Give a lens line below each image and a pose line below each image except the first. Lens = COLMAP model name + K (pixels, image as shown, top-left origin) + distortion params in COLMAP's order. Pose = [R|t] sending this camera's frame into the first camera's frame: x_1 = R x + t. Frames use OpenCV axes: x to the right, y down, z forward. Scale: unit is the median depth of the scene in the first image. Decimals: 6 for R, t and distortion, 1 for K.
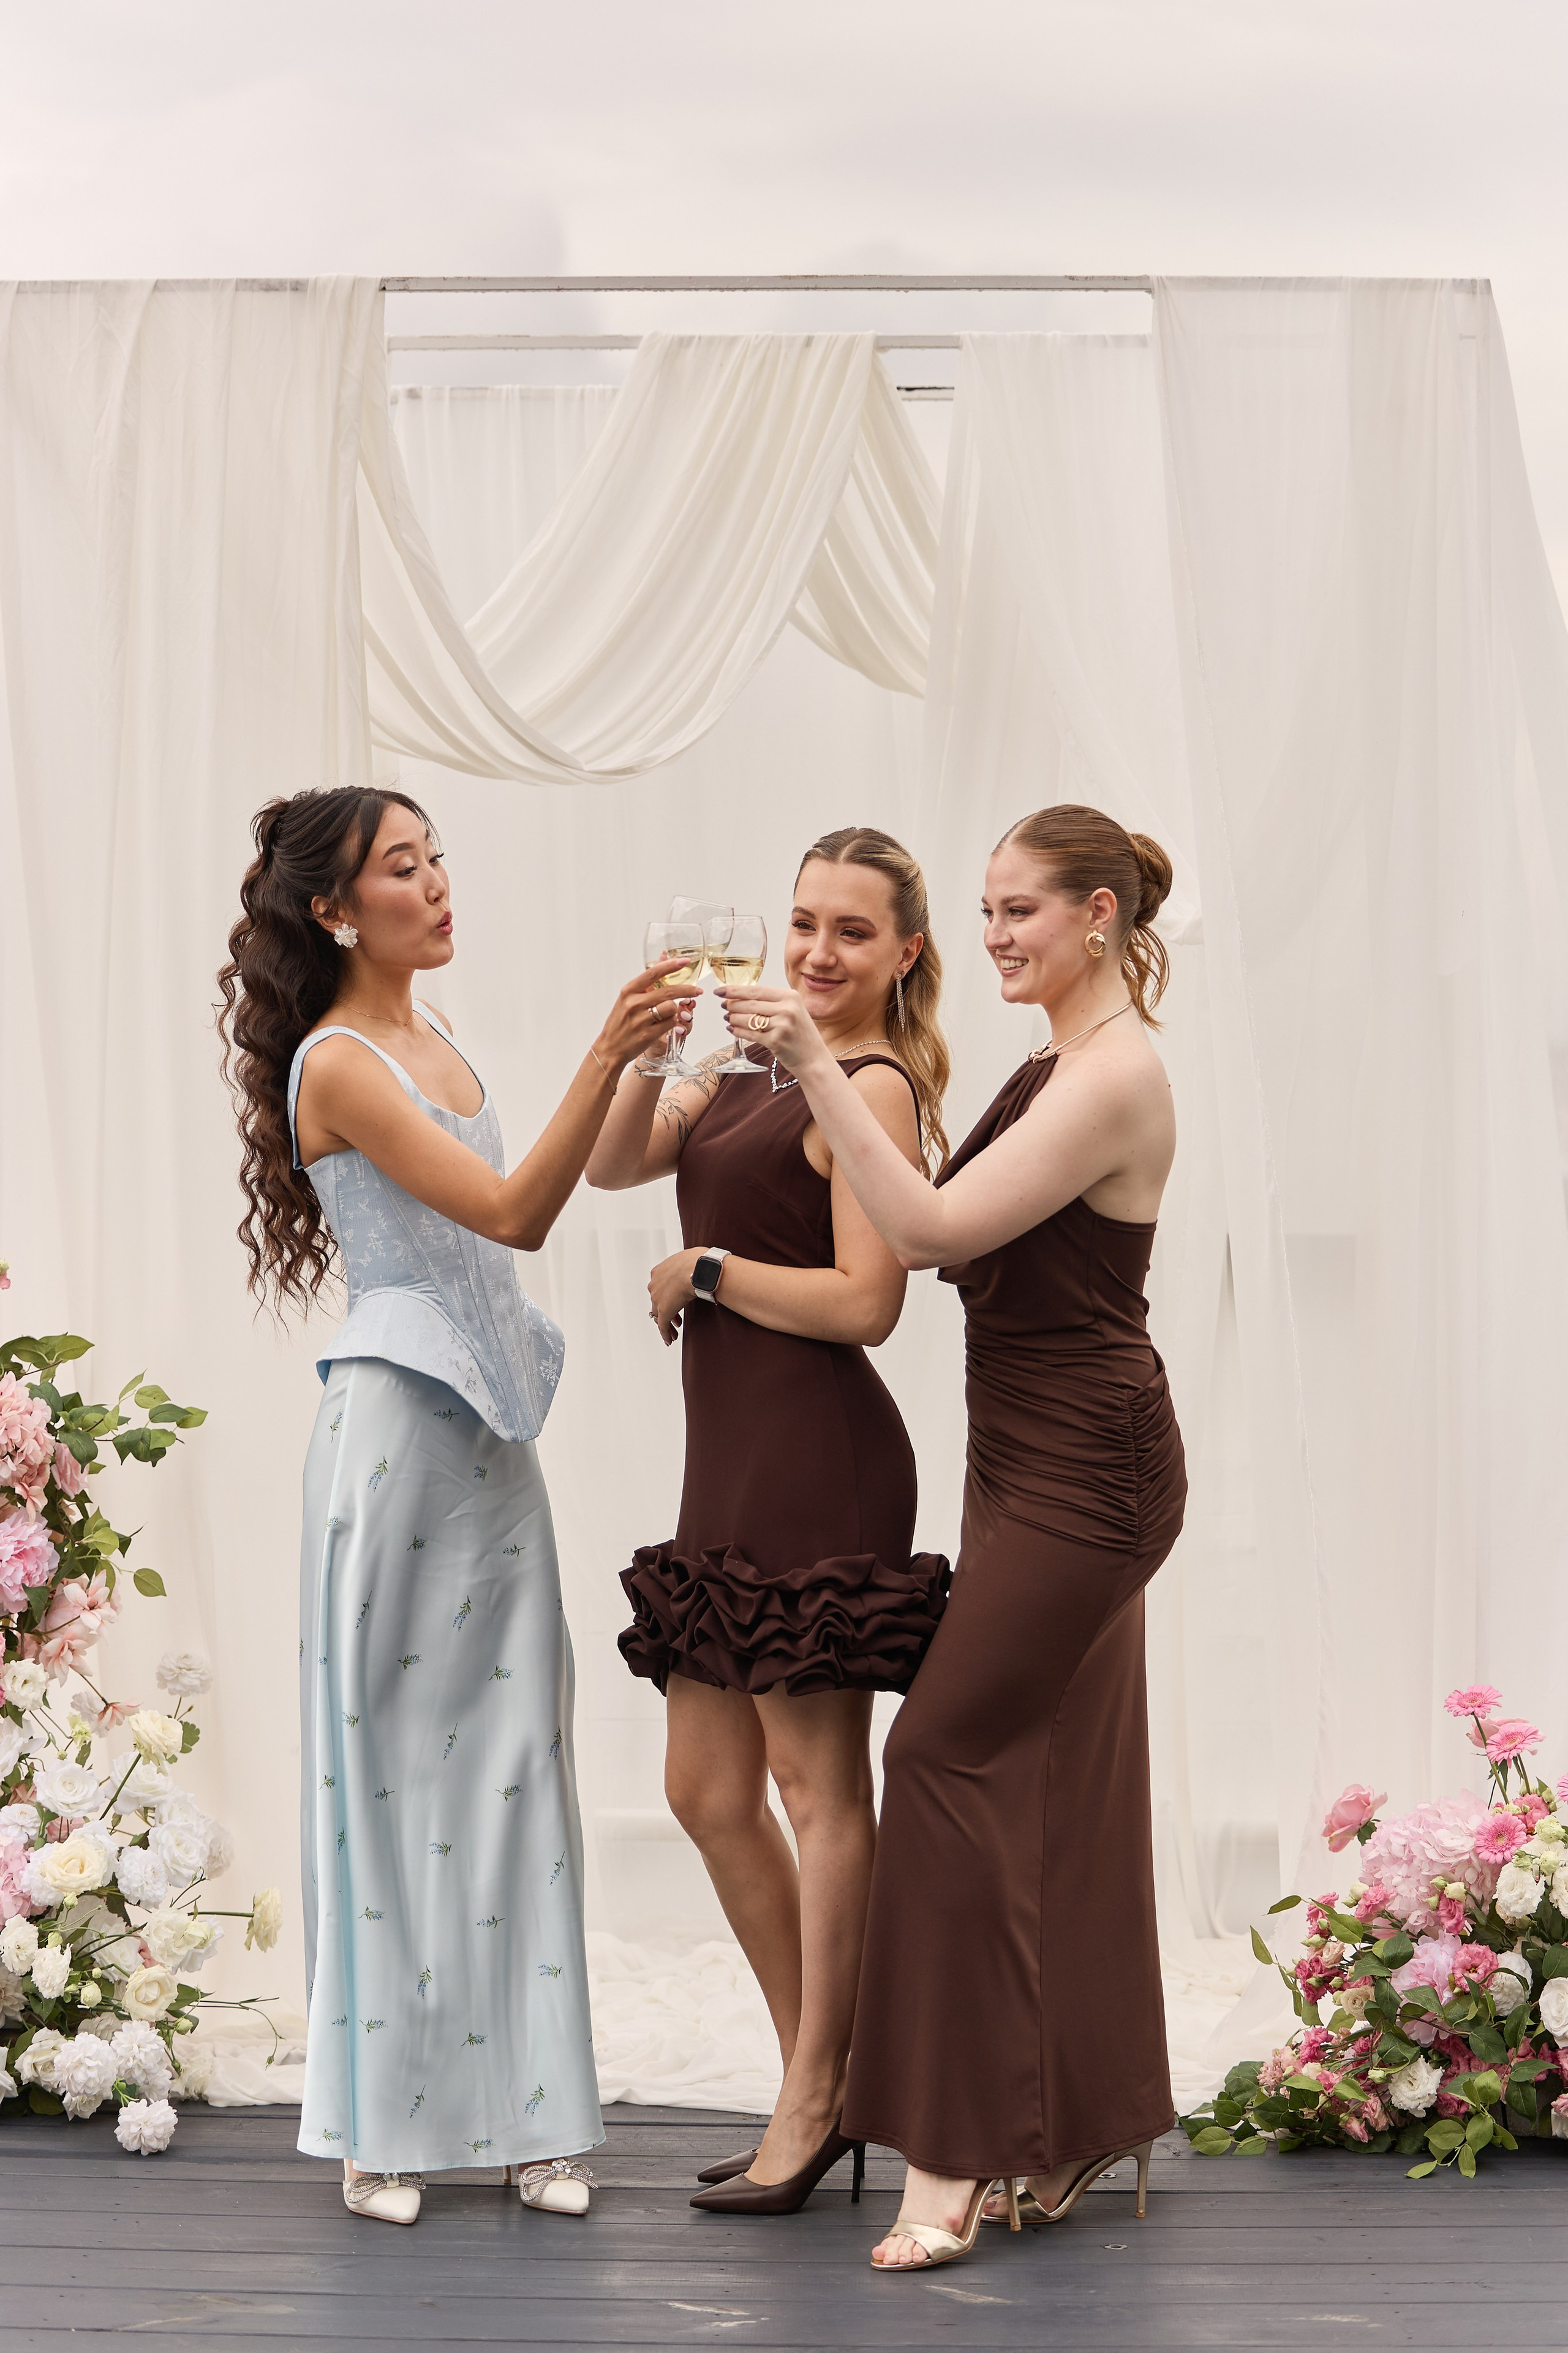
lens RADIAL K [[4687.3, 0, 787.4], [0, 4687.3, 1017.0], [0, 0, 1]] dist [-0.308875, 1.051919]
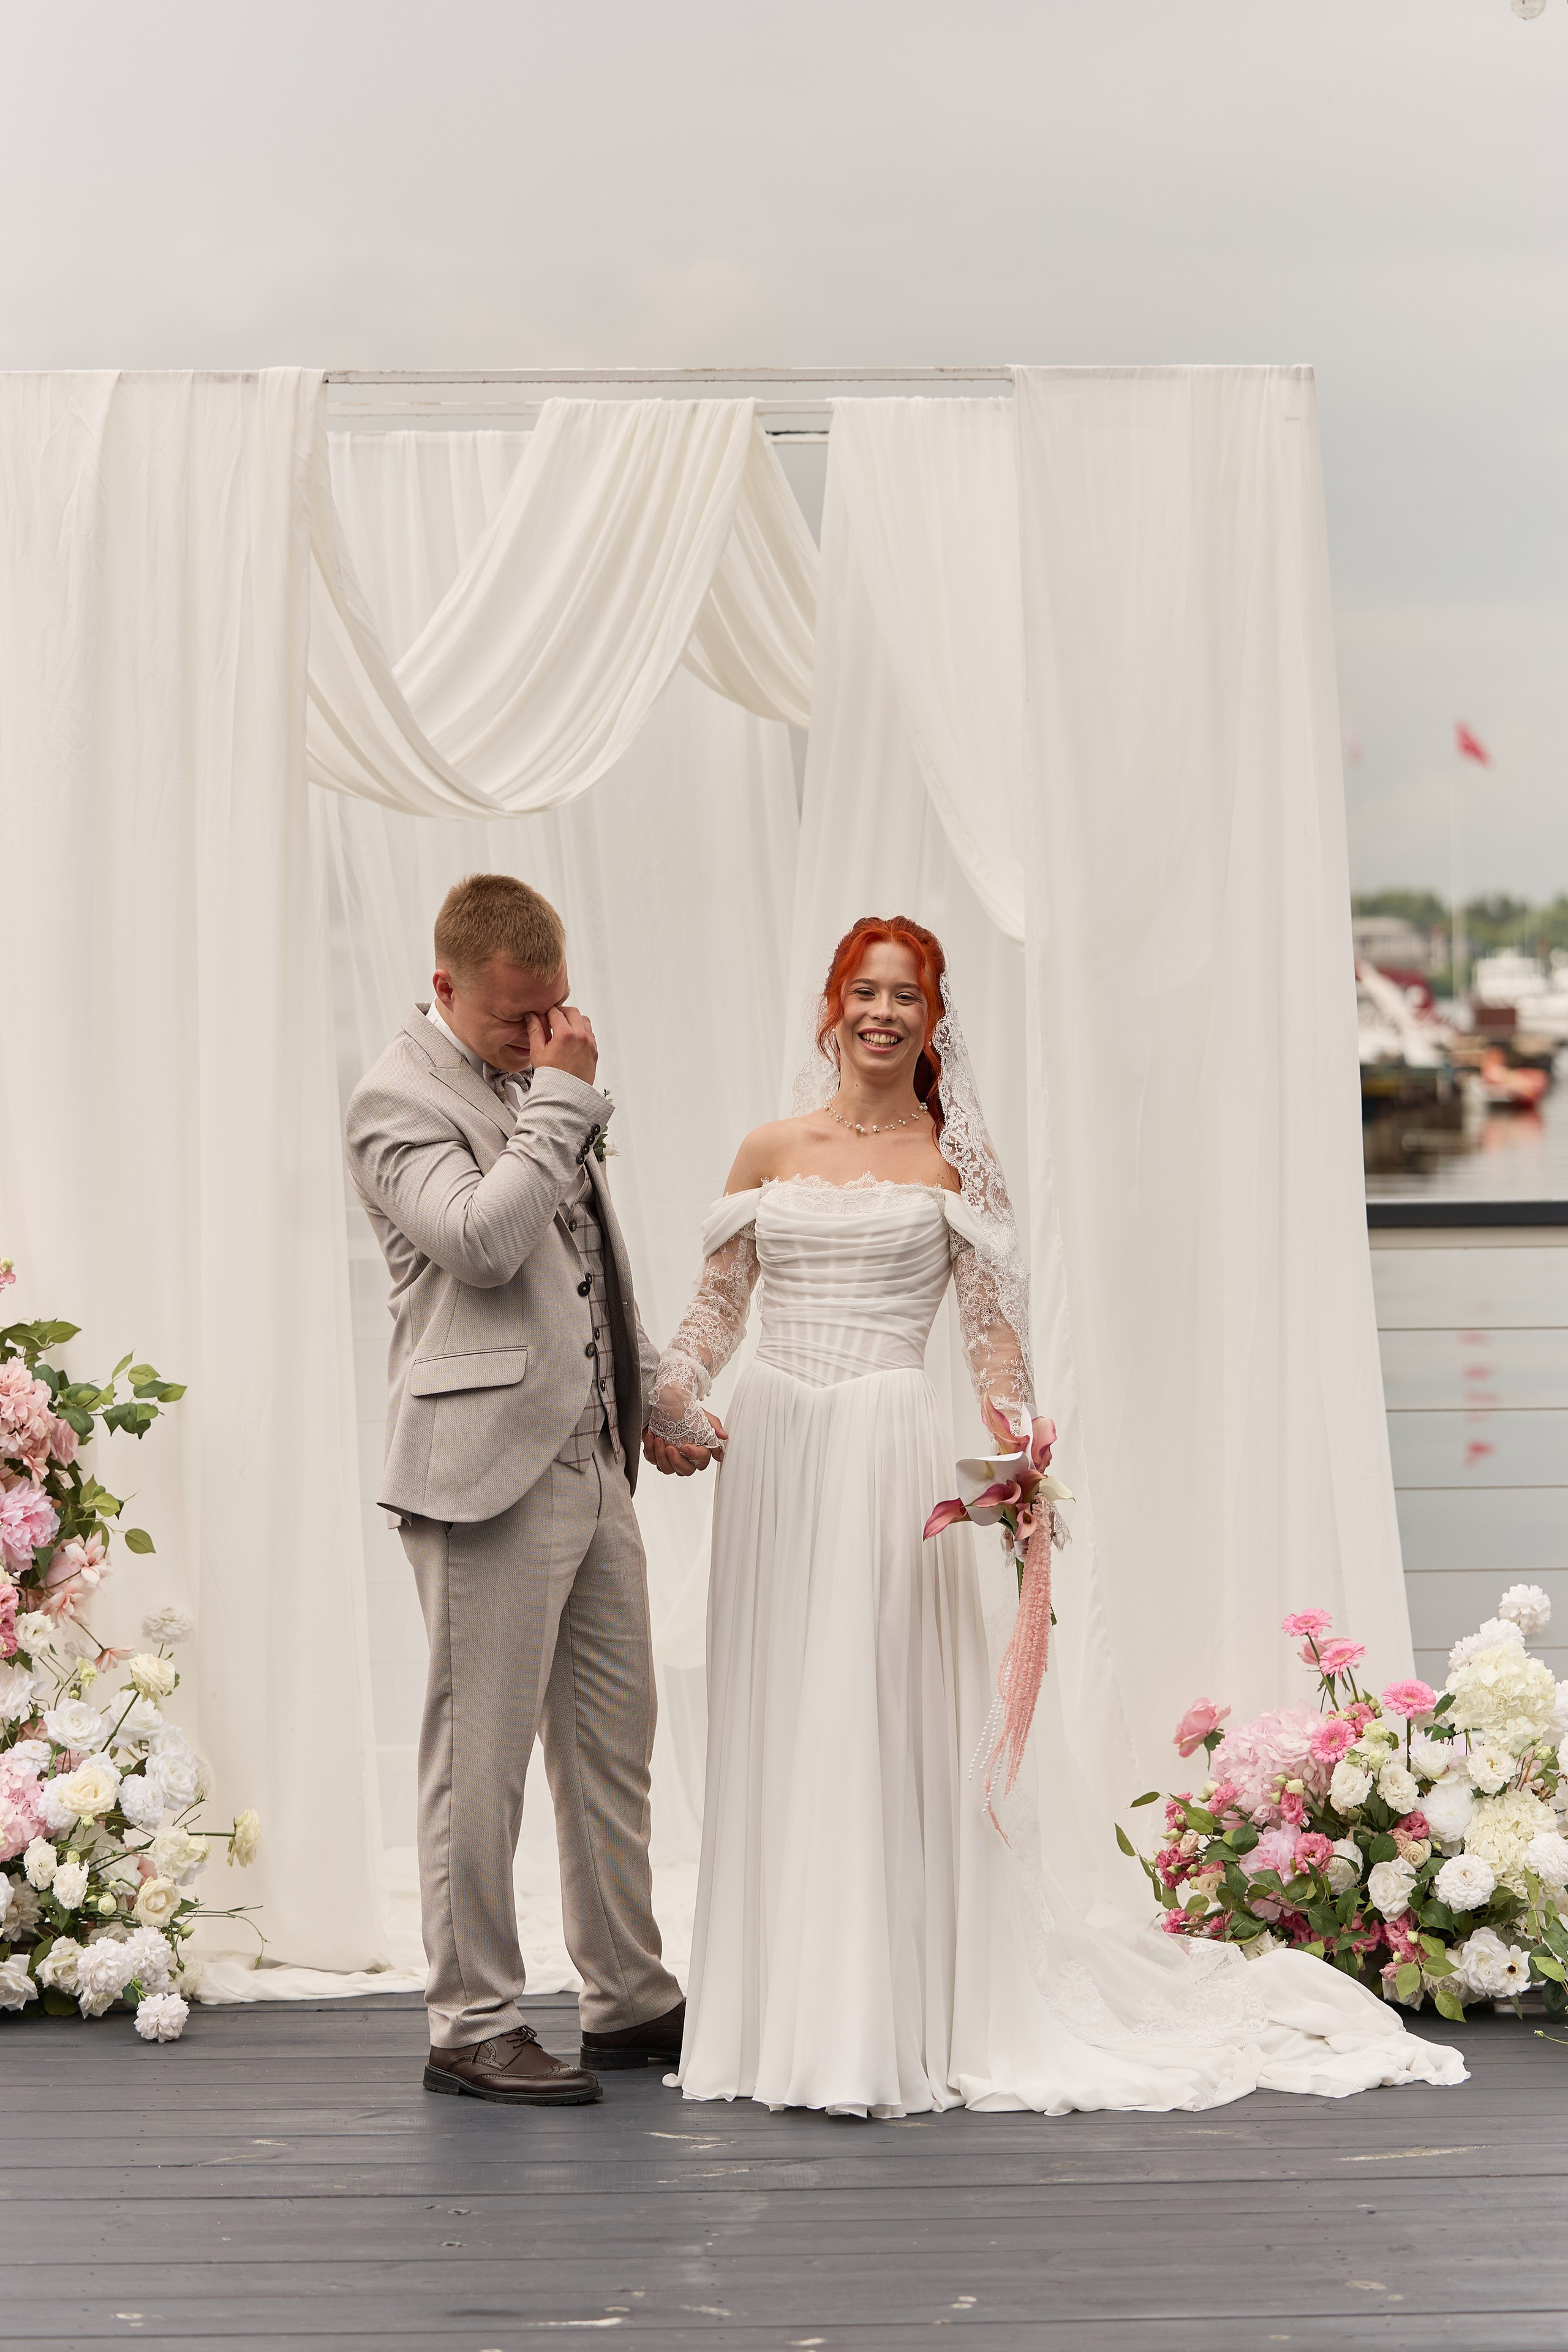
lens RADIAL K [[5873.1, 0, 784.0], [0, 5873.1, 1176.0], [0, 0, 1]] dist [-0.049065, 0.288596]
pose [[0.997682, -0.014292, 0.066537, -0.076744], [0.010354, 0.998195, 0.059155, -0.050496], [-0.067262, -0.058329, 0.996029, -0.434735]]
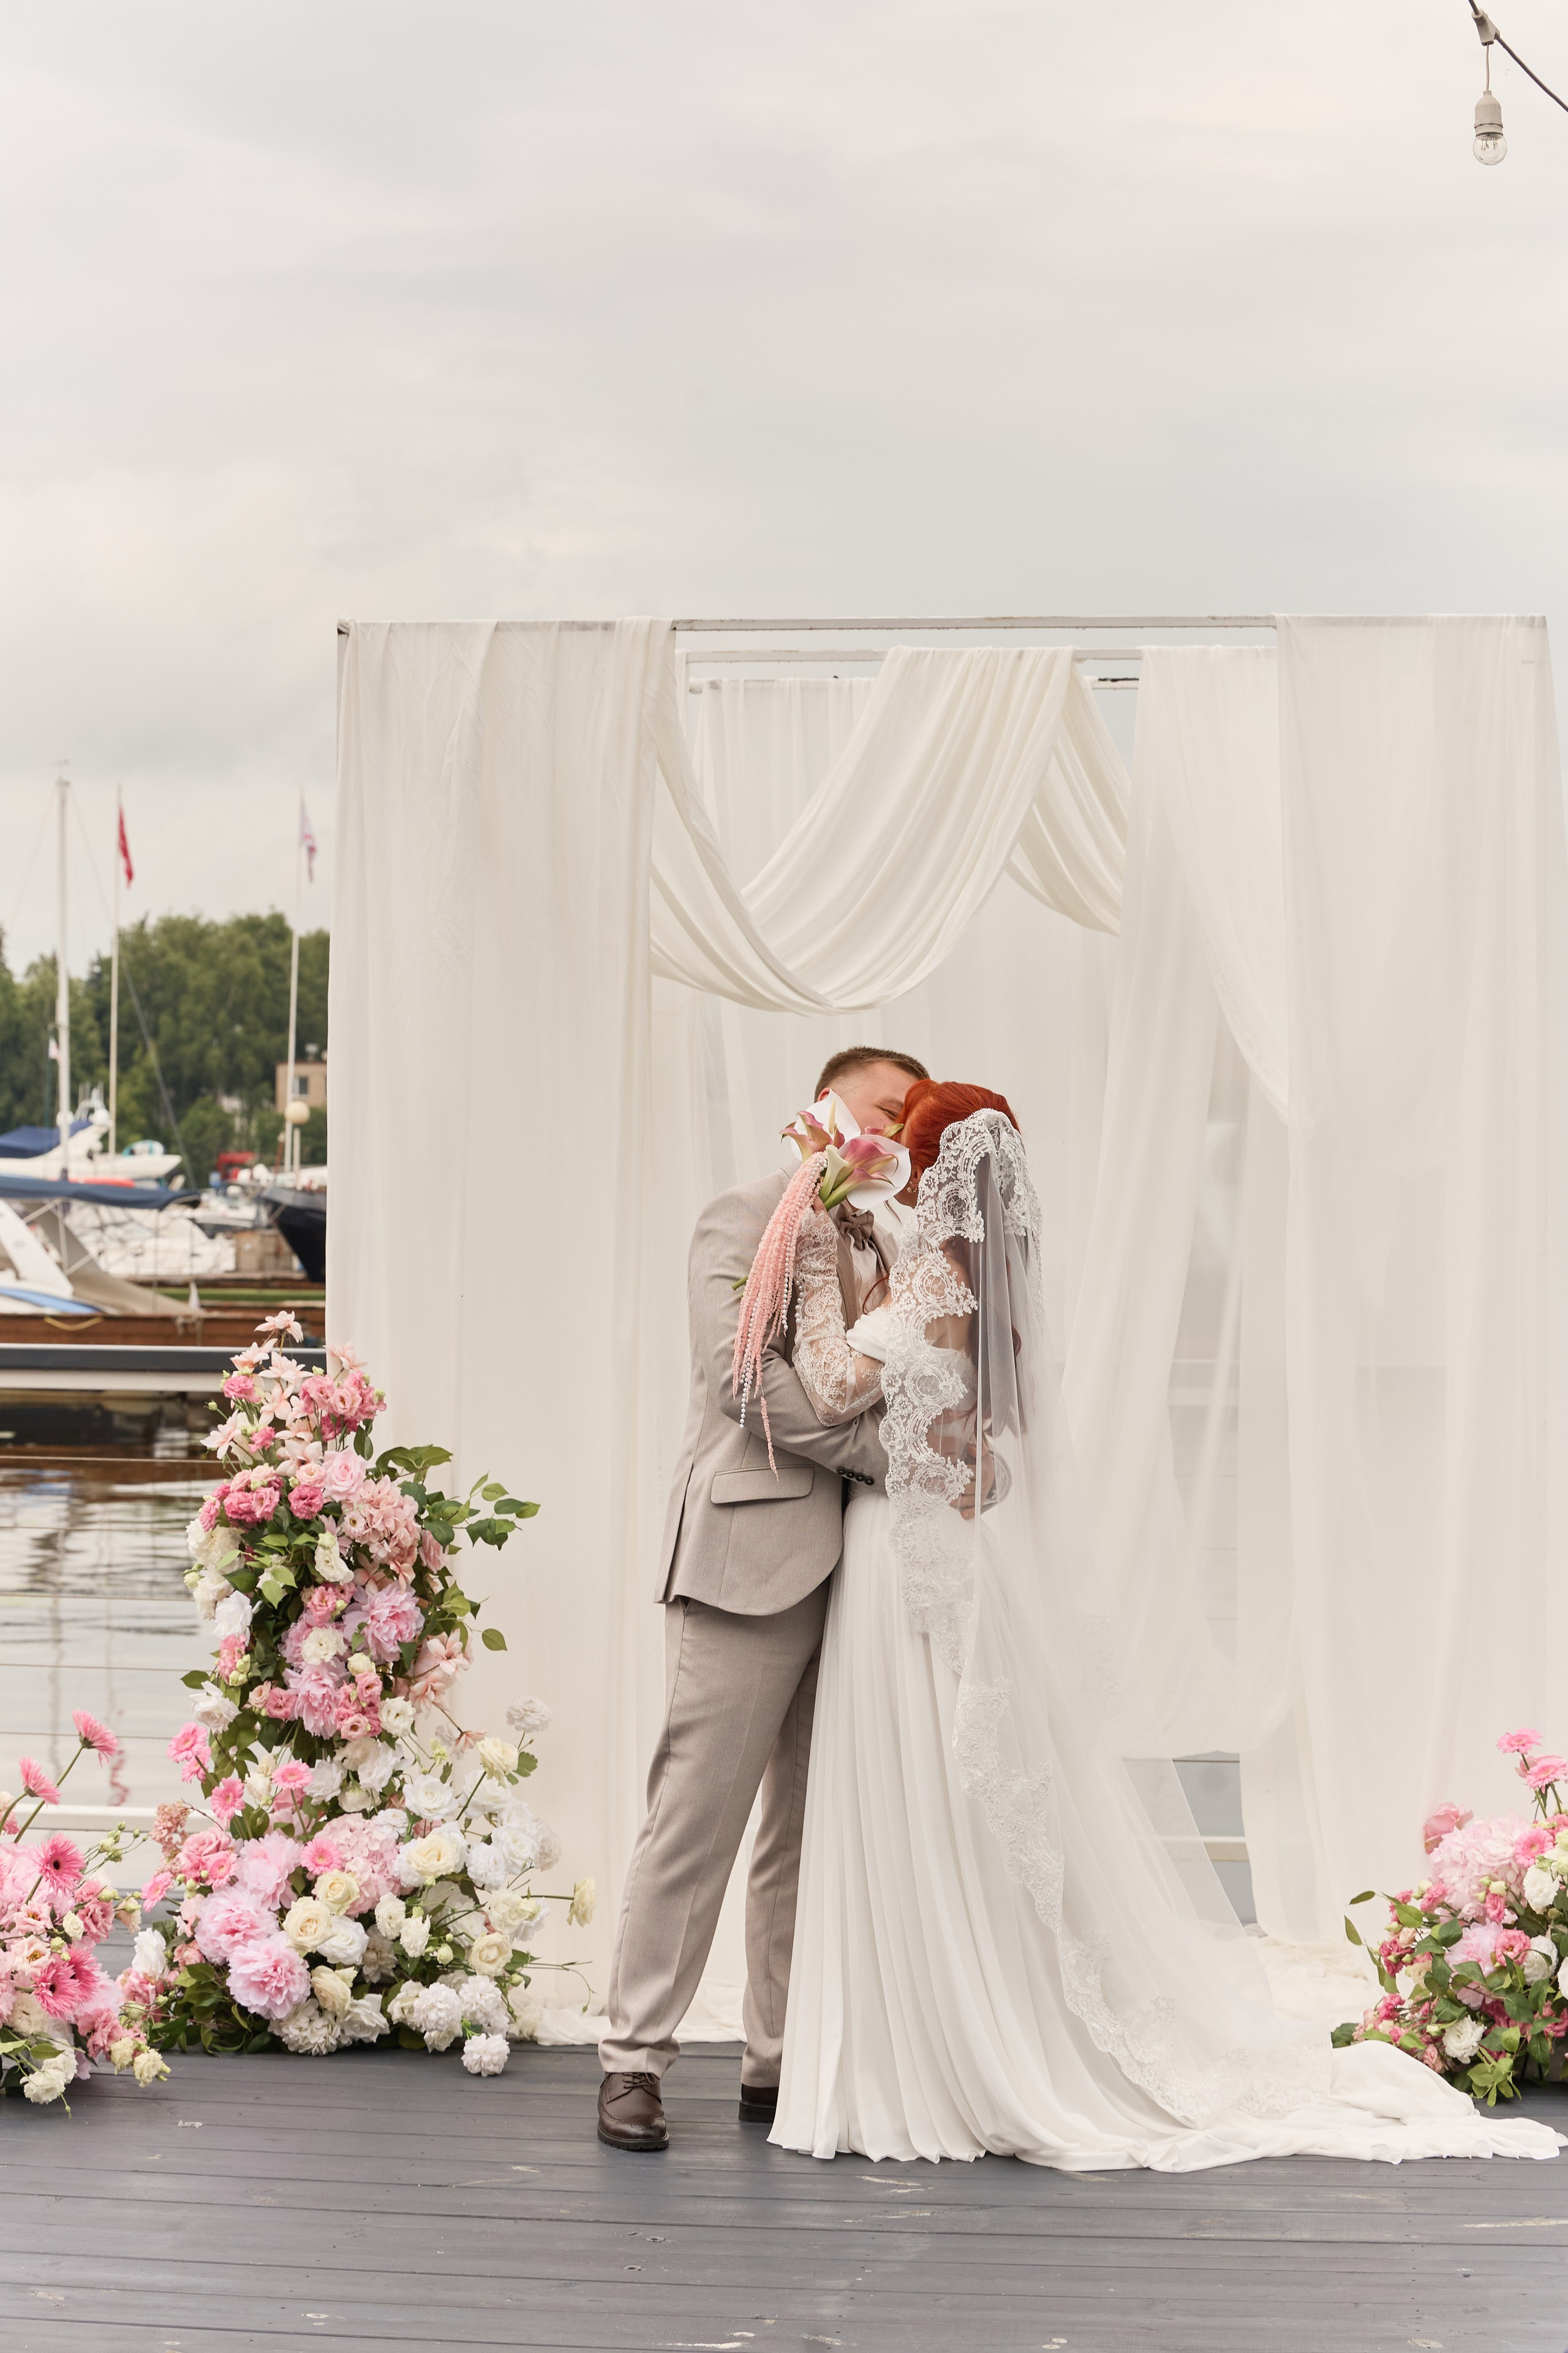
lens RADIAL K [[4857.0, 0, 784.0], [0, 4857.0, 1176.5], [0, 0, 1]] dist [-0.220865, 0.055887]
pose [[0.995080, 0.001215, -0.099070, 0.077648], [0.000938, 0.999764, 0.021688, -0.036528], [0.099073, -0.021674, 0.994844, -0.335417]]
